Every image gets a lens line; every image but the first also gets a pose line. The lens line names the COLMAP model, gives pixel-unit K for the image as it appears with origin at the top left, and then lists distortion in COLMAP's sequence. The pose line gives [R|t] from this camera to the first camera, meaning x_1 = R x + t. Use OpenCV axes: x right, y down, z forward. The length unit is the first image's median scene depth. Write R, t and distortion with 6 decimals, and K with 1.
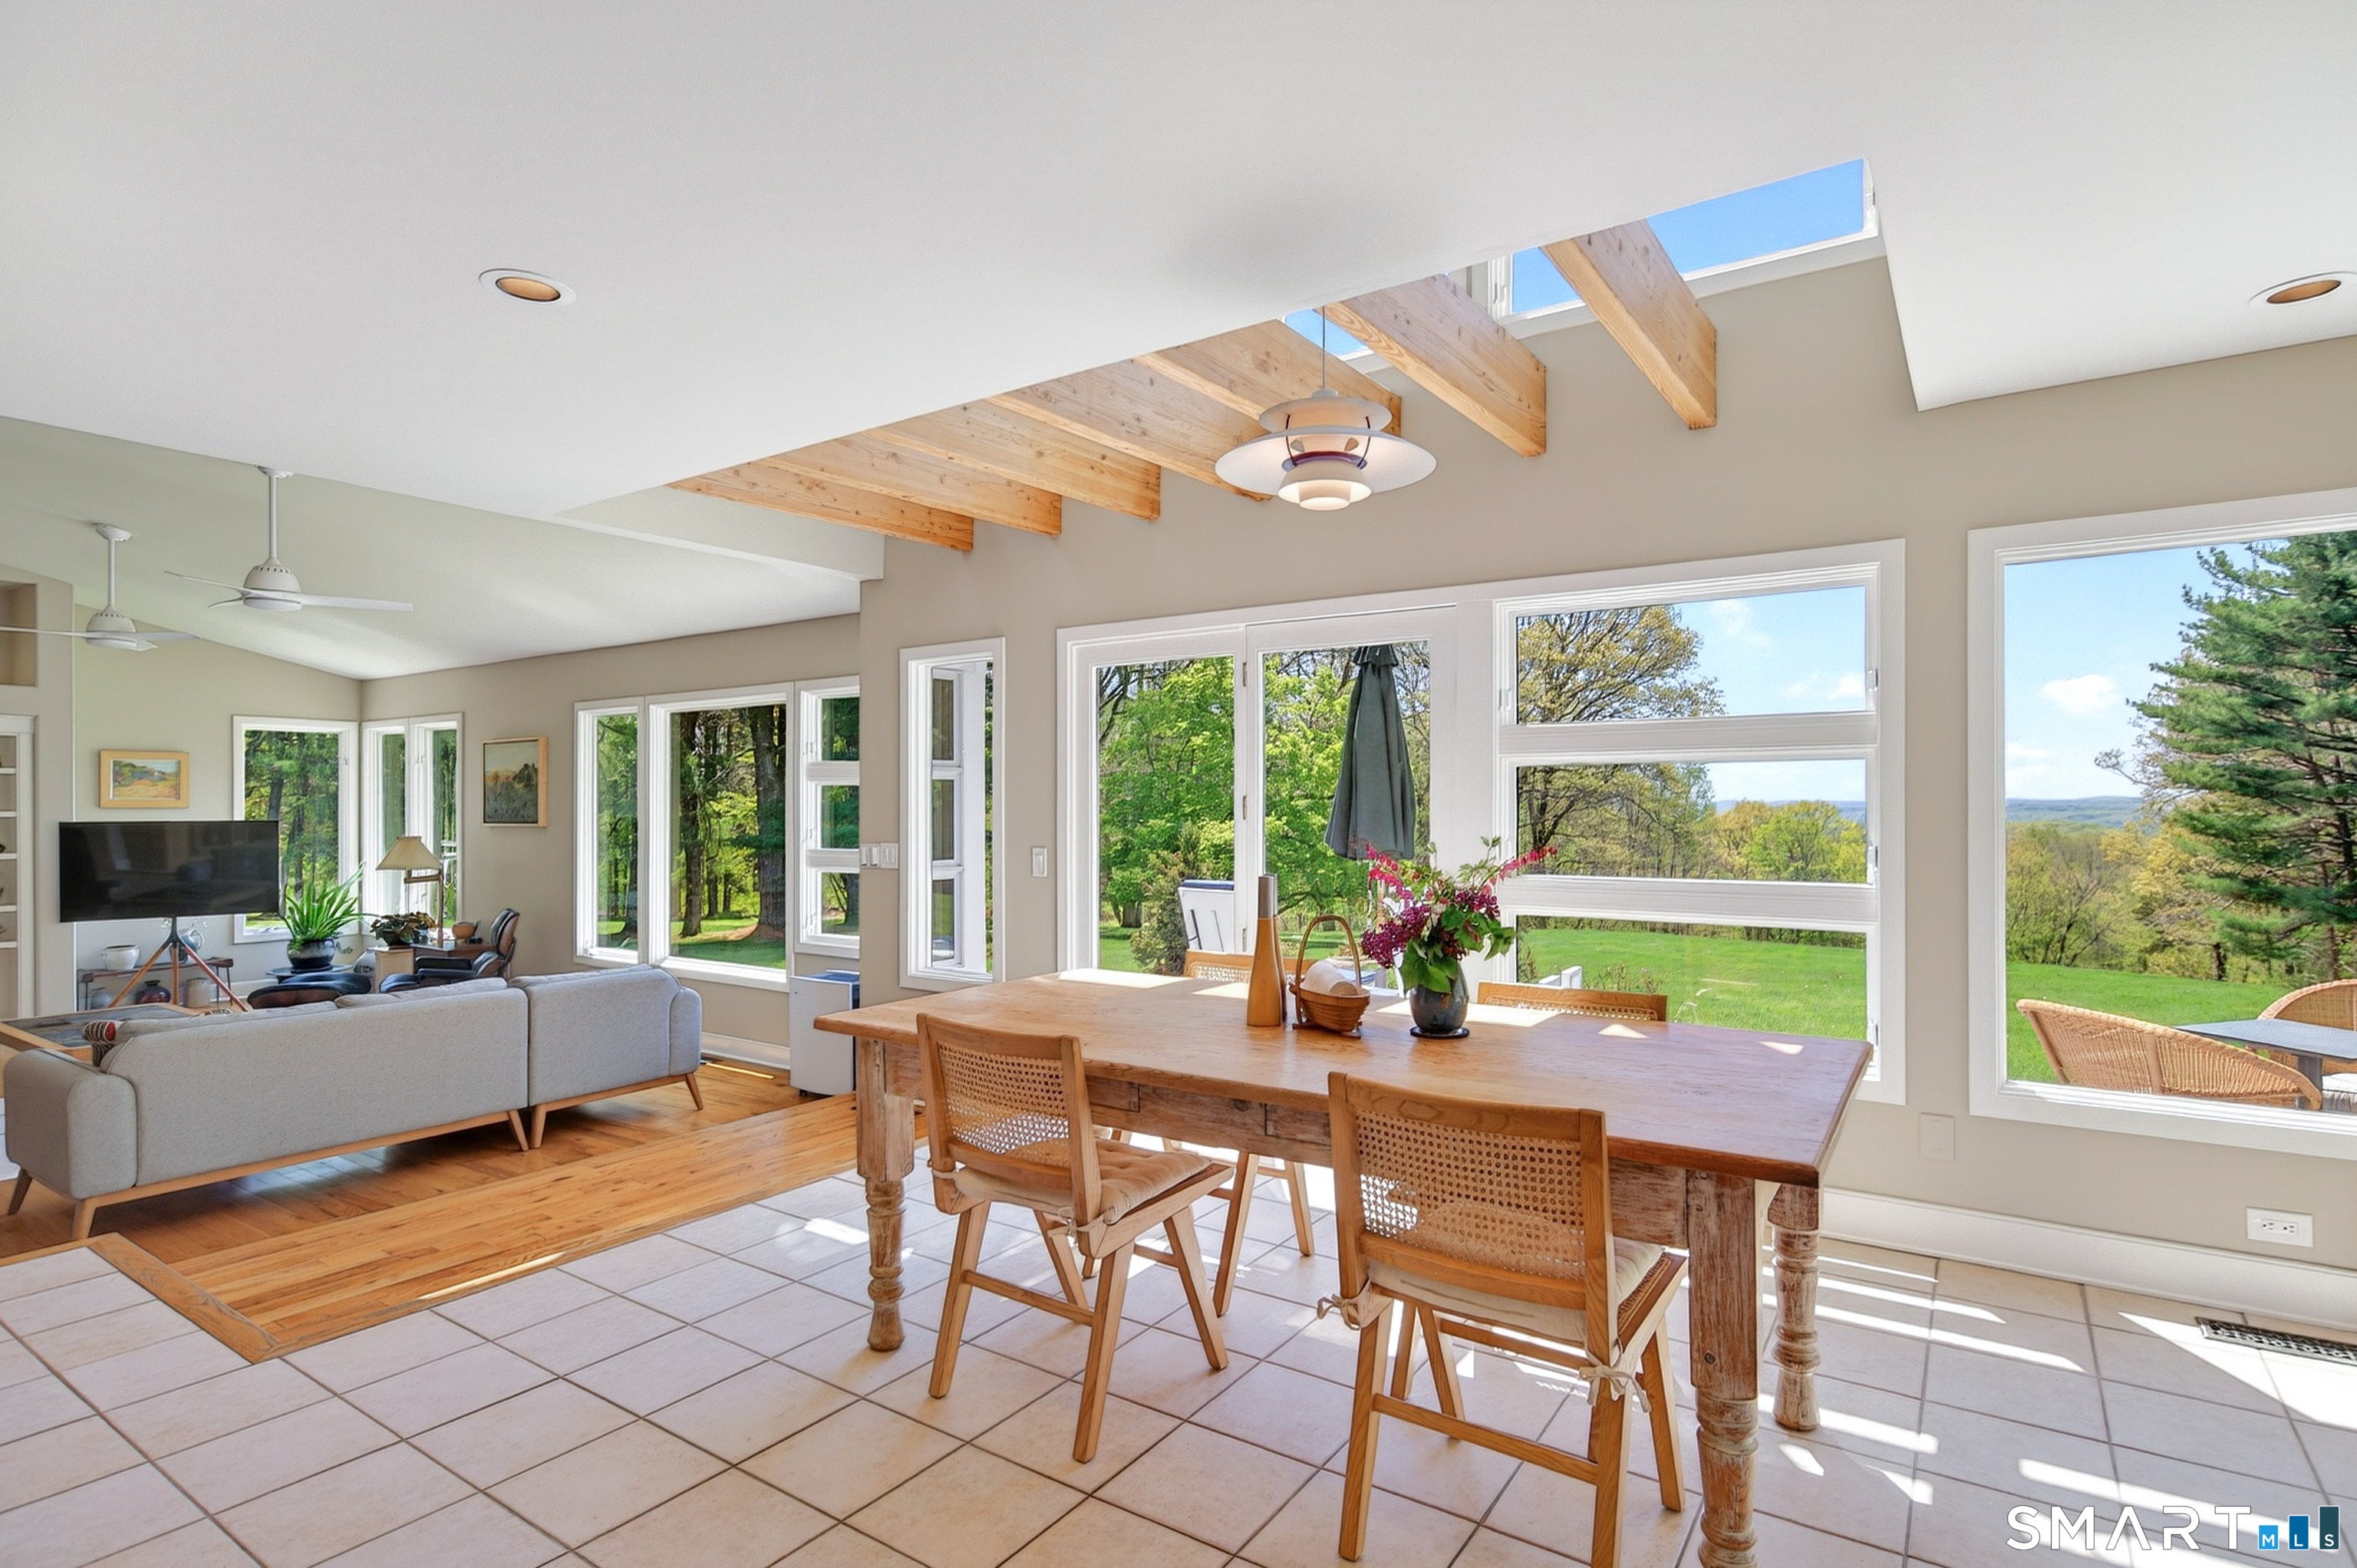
lens RADIAL K [[1178.4, 0, 1178.5], [0, 1178.4, 784.0], [0, 0, 1]] dist [-0.000381, 0.000053]
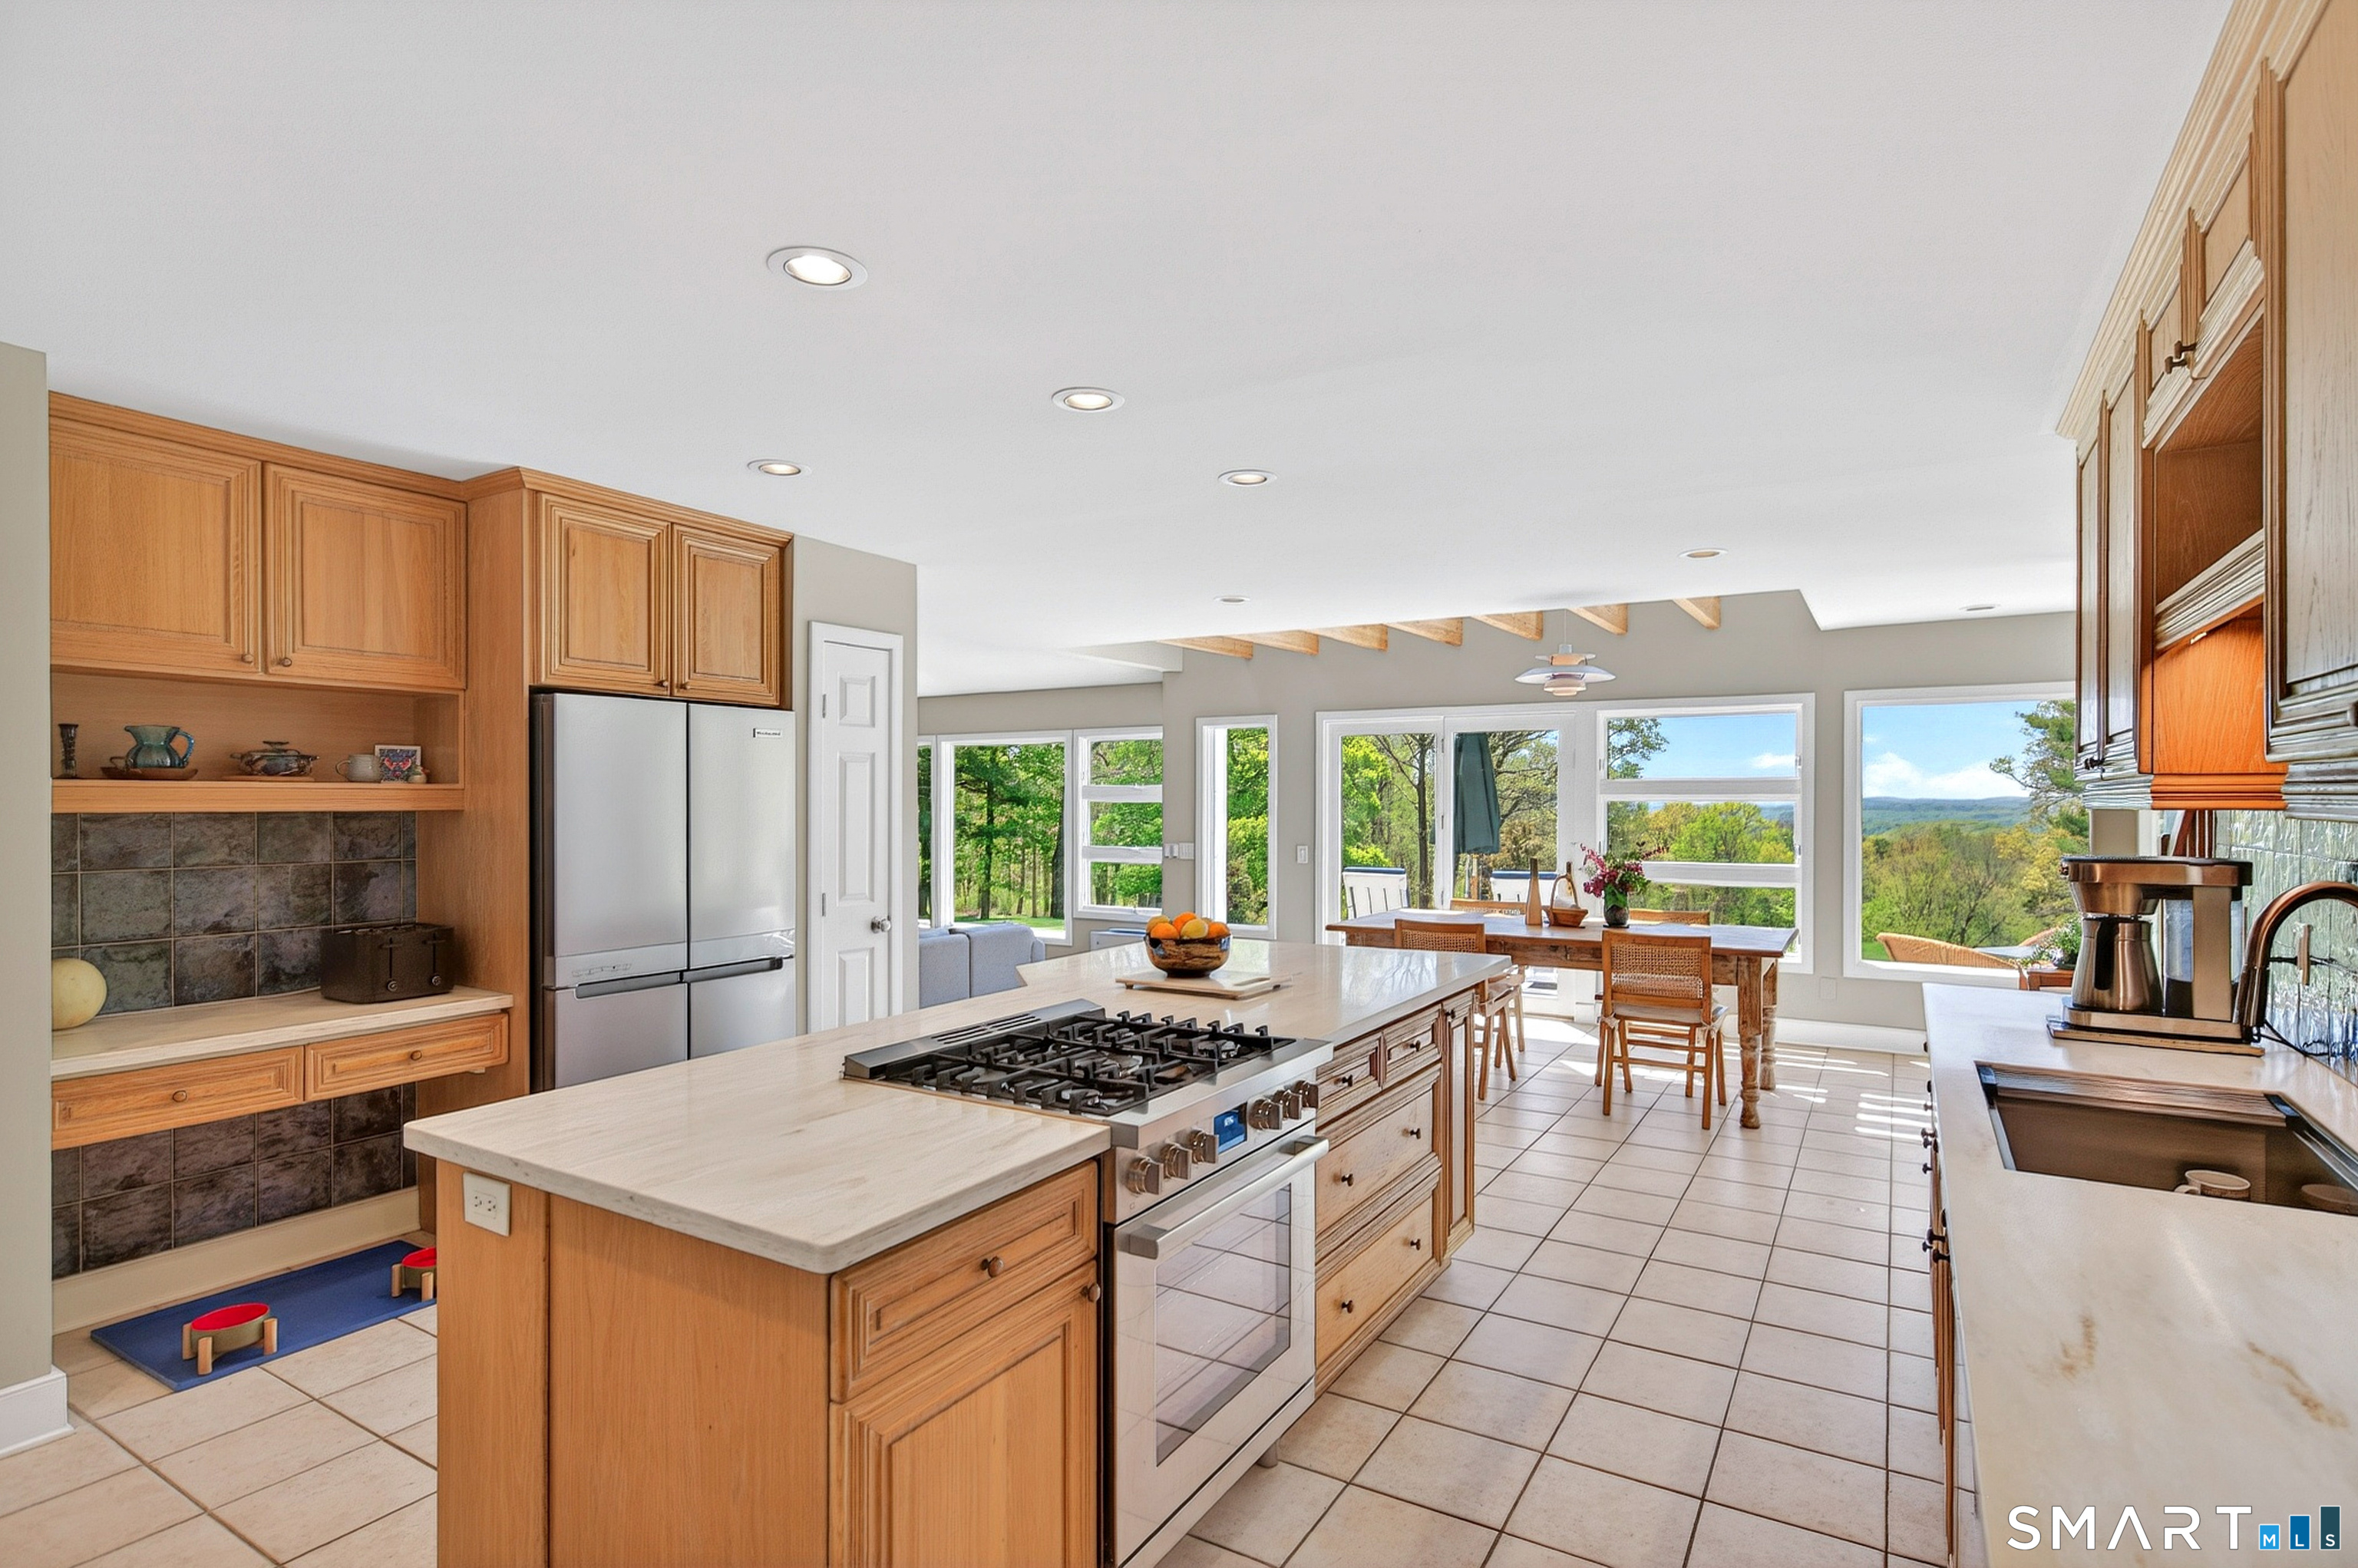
lens RADIAL K [[1179.0, 0, 1179.0], [0, 1179.0, 784.0], [0, 0, 1]] dist [-0.000381, 0.000053]
pose [[0.998511, 0.004035, 0.054395, -0.275440], [-0.004161, 0.999989, 0.002216, -0.024683], [-0.054385, -0.002439, 0.998517, -0.454747]]
